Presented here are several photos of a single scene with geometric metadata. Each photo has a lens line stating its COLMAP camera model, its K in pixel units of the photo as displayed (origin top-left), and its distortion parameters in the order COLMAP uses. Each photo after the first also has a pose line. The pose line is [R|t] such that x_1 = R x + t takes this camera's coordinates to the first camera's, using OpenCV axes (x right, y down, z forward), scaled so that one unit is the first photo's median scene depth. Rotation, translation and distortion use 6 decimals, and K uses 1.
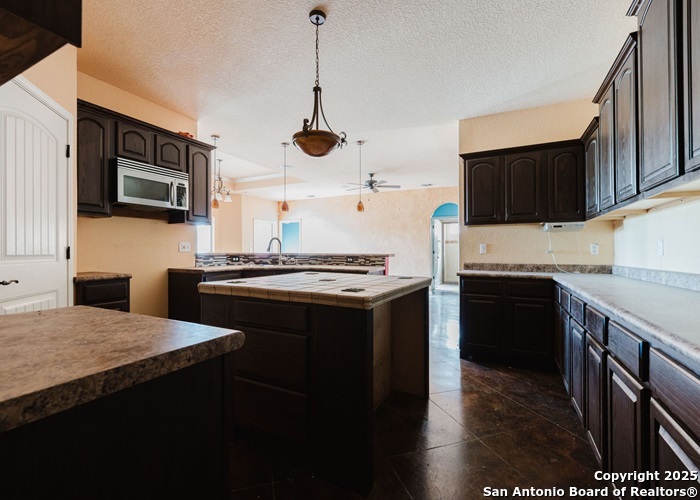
lens RADIAL K [[316.8, 0, 350.4], [0, 316.8, 249.7], [0, 0, 1]] dist [-0.008623, 0.003096]
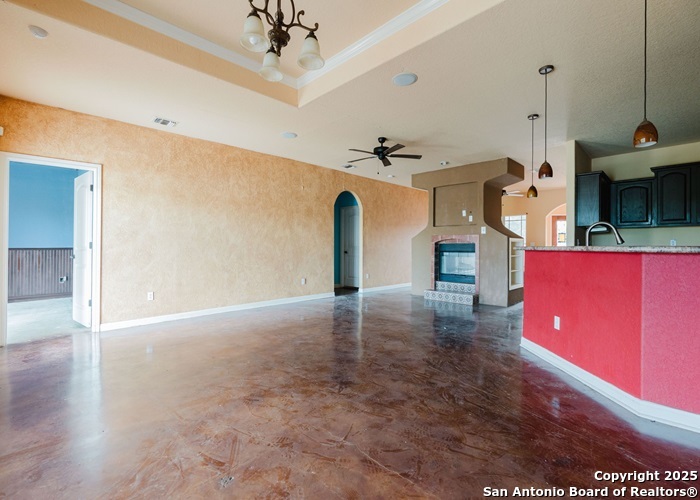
lens RADIAL K [[316.8, 0, 350.8], [0, 316.8, 247.5], [0, 0, 1]] dist [-0.008623, 0.003096]
pose [[0.310647, -0.003507, 0.950519, -0.519601], [-0.005791, 0.999968, 0.005582, 0.008106], [-0.950508, -0.007239, 0.310617, 0.669917]]
